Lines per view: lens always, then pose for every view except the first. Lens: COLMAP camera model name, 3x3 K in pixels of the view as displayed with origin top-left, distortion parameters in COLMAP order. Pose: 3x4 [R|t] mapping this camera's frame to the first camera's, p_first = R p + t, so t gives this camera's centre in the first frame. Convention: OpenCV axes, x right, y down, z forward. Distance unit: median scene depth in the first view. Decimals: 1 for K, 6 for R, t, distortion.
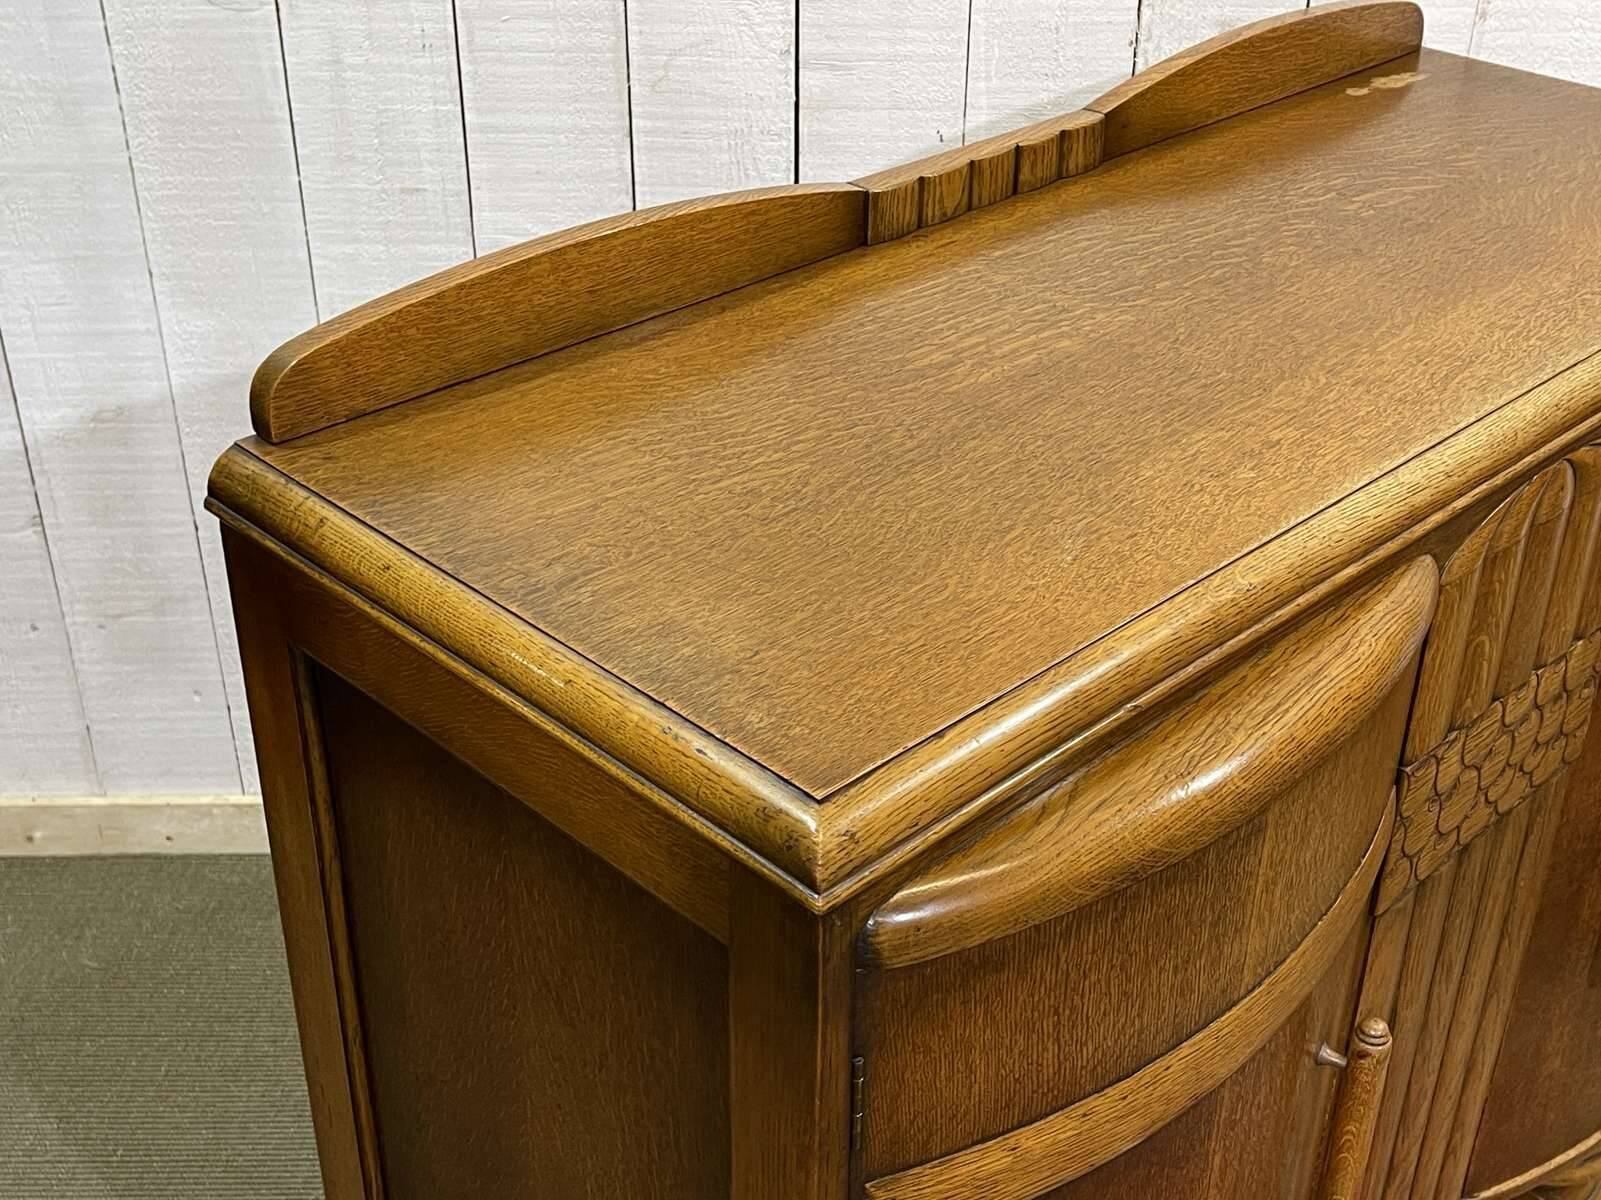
lens RADIAL K [[1980.3, 0, 831.5], [0, 1980.3, 613.0], [0, 0, 1]] dist [0.142155, -0.464410]
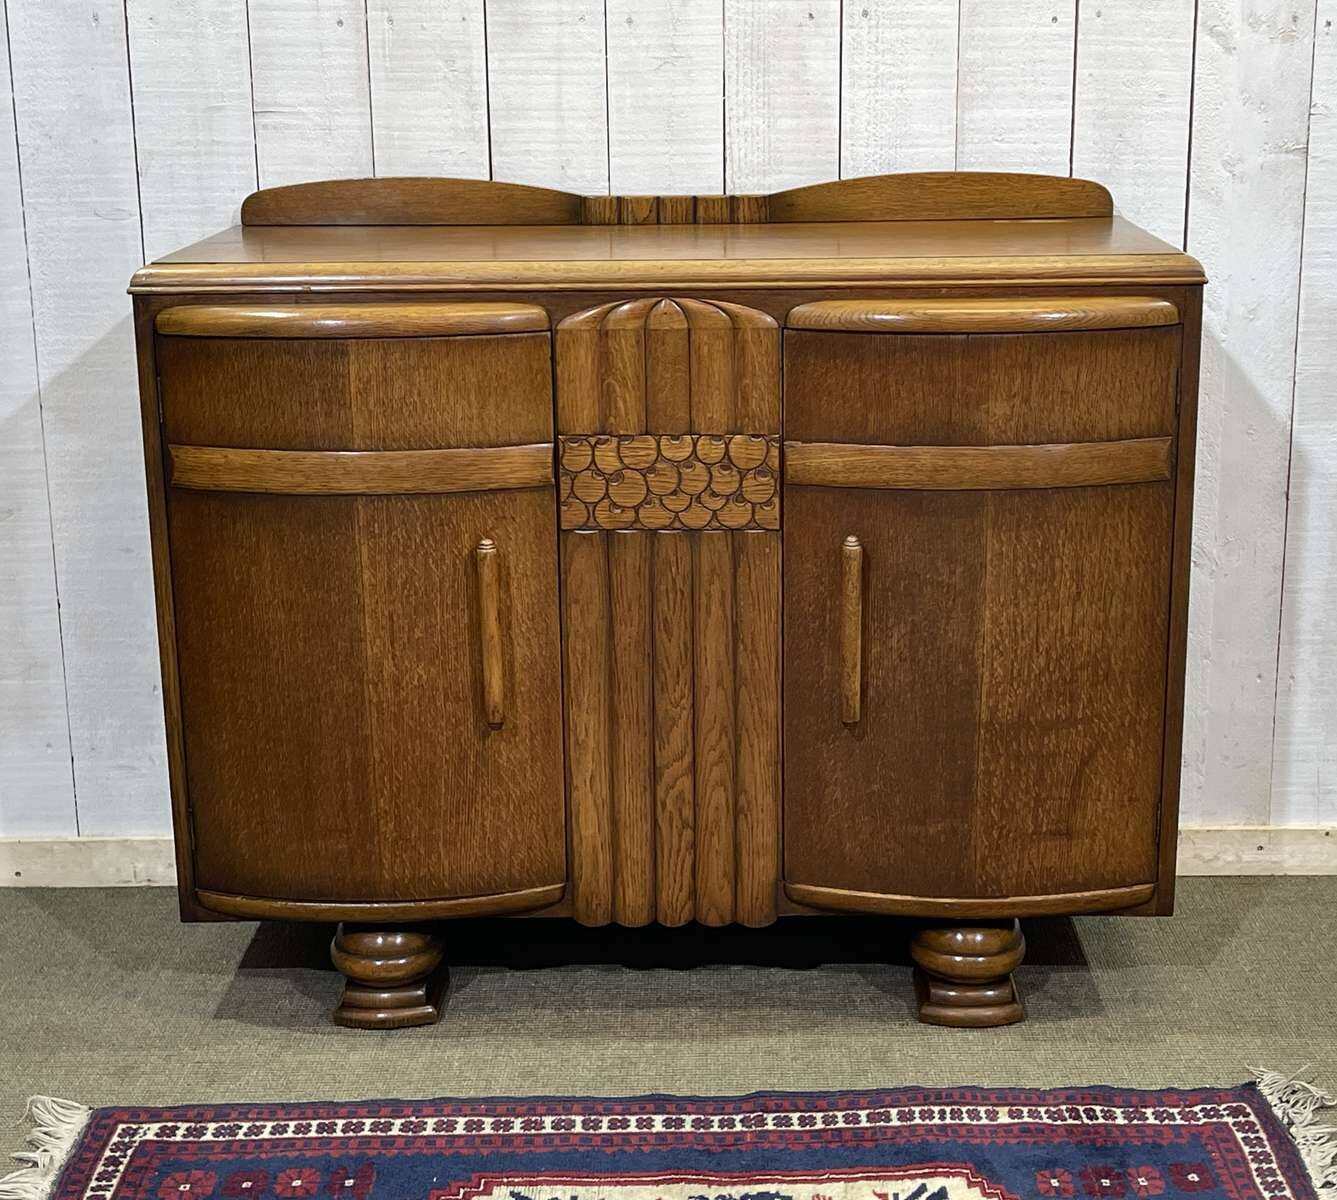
lens RADIAL K [[2229.3, 0, 709.6], [0, 2229.3, 599.7], [0, 0, 1]] dist [0.138980, -0.538523]
pose [[0.699684, 0.162403, -0.695749, 1.747767], [-0.349818, 0.926978, -0.135419, 0.424668], [0.622952, 0.338136, 0.705404, -0.364837]]
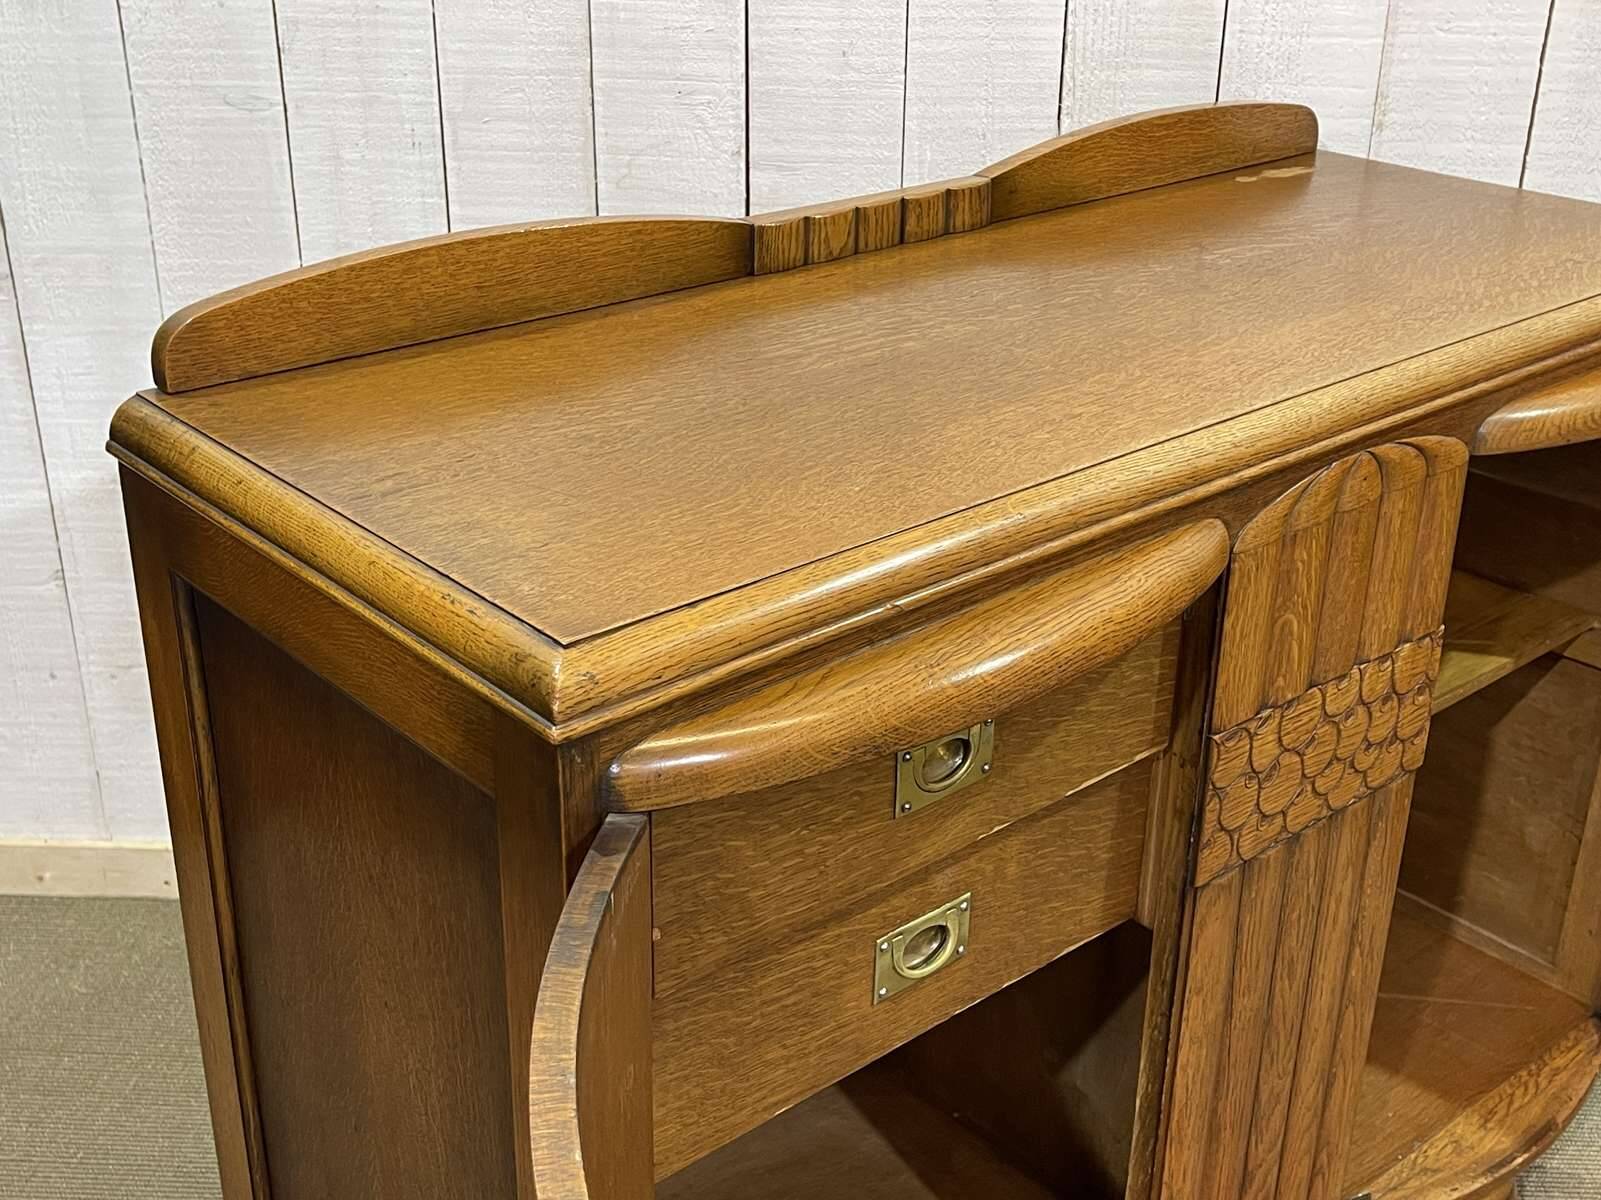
lens RADIAL K [[1889.9, 0, 794.3], [0, 1889.9, 604.5], [0, 0, 1]] dist [0.119727, -0.347562]
pose [[0.997628, 0.024750, -0.064233, 0.114933], [-0.031620, 0.993620, -0.108253, 0.111542], [0.061144, 0.110027, 0.992046, -0.018799]]
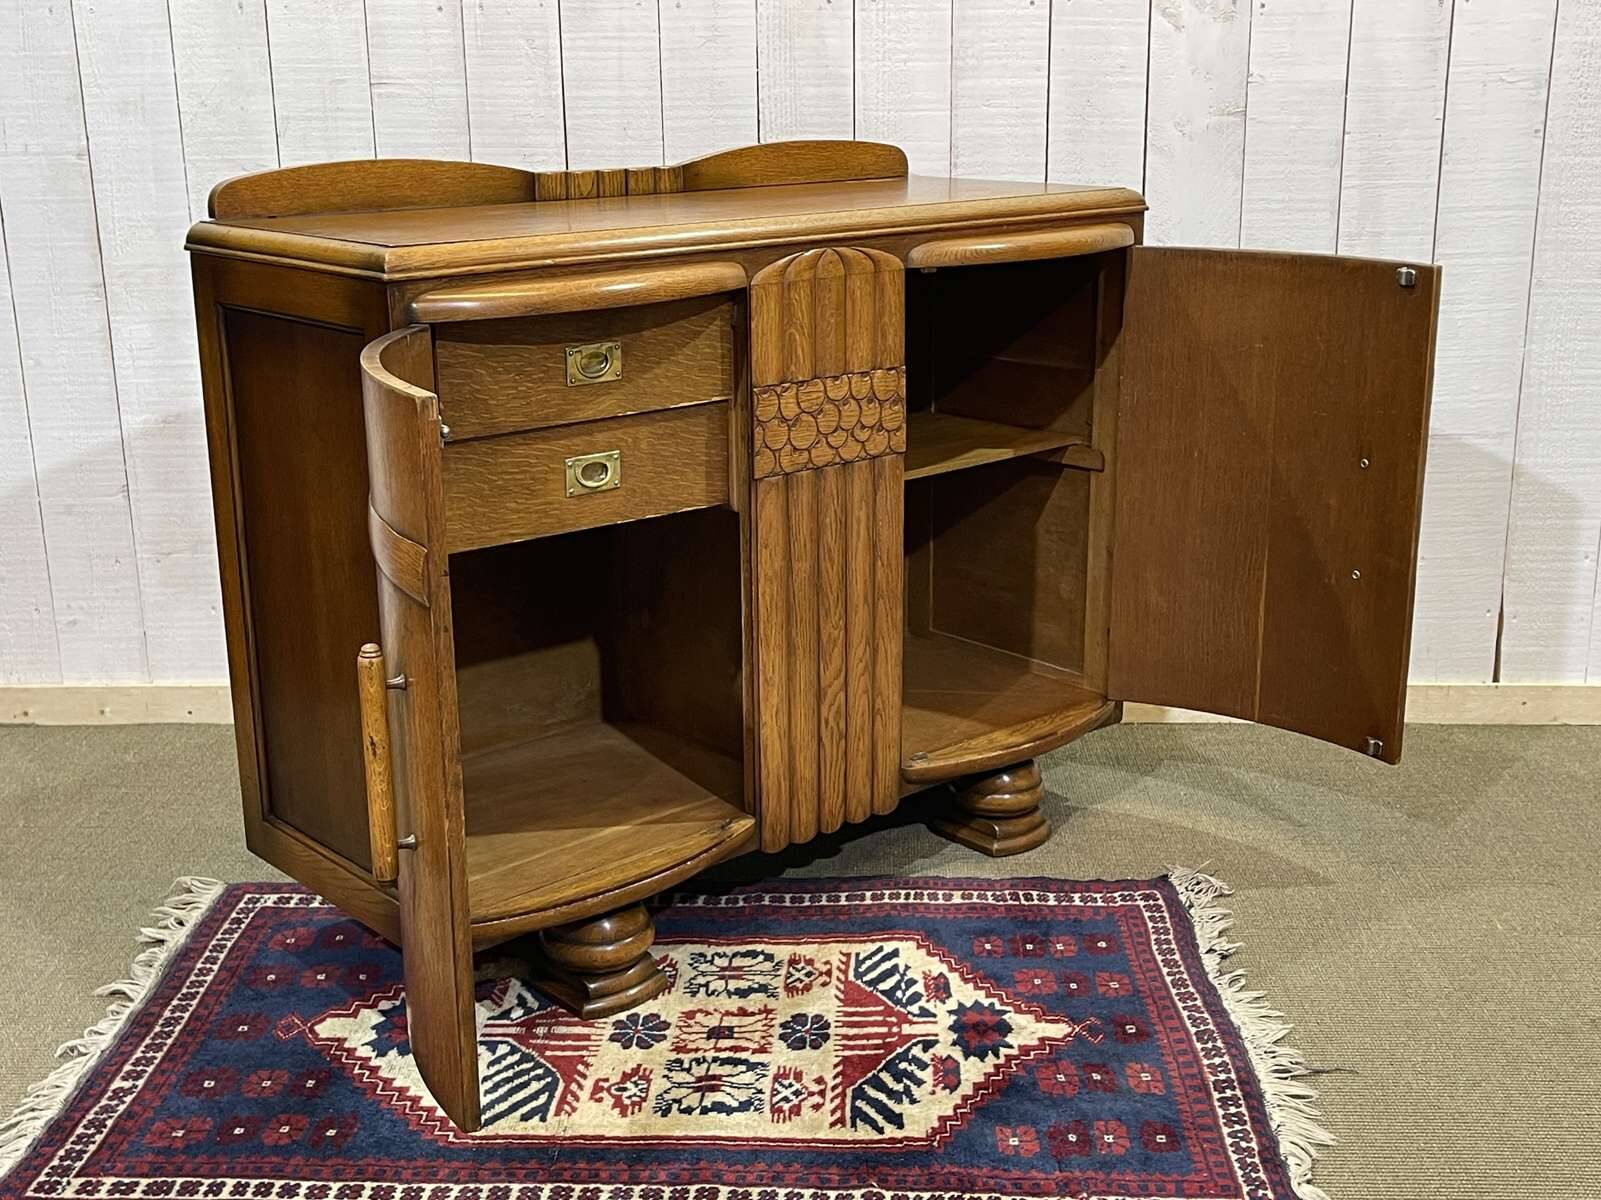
lens RADIAL K [[1905.9, 0, 803.5], [0, 1905.9, 599.0], [0, 0, 1]] dist [0.147951, -0.512548]
pose [[0.998028, -0.008651, -0.062173, 0.411269], [-0.008039, 0.964688, -0.263271, 0.720141], [0.062255, 0.263252, 0.962716, -0.745955]]
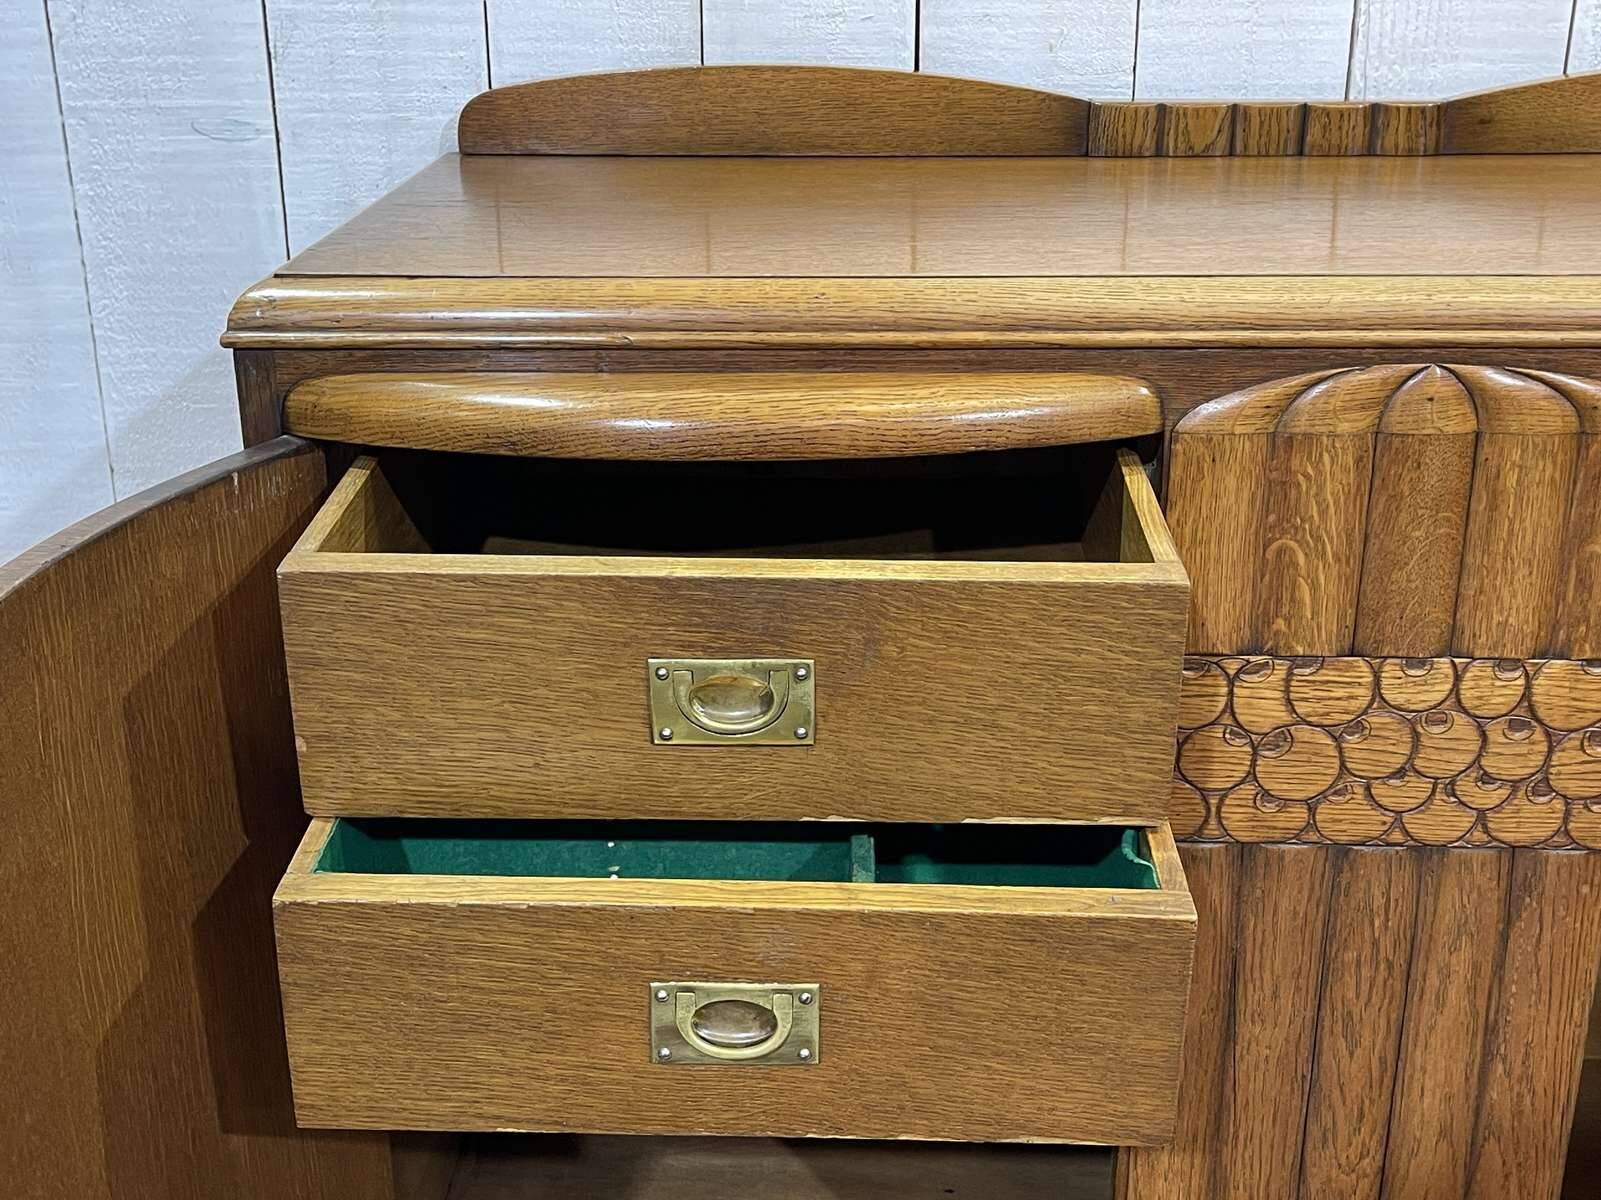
lens RADIAL K [[1889.9, 0, 794.3], [0, 1889.9, 604.5], [0, 0, 1]] dist [0.119727, -0.347562]
pose [[0.686446, 0.244934, -0.684689, 0.680622], [-0.361558, 0.931895, -0.029119, 0.126958], [0.630926, 0.267543, 0.728254, 0.232270]]
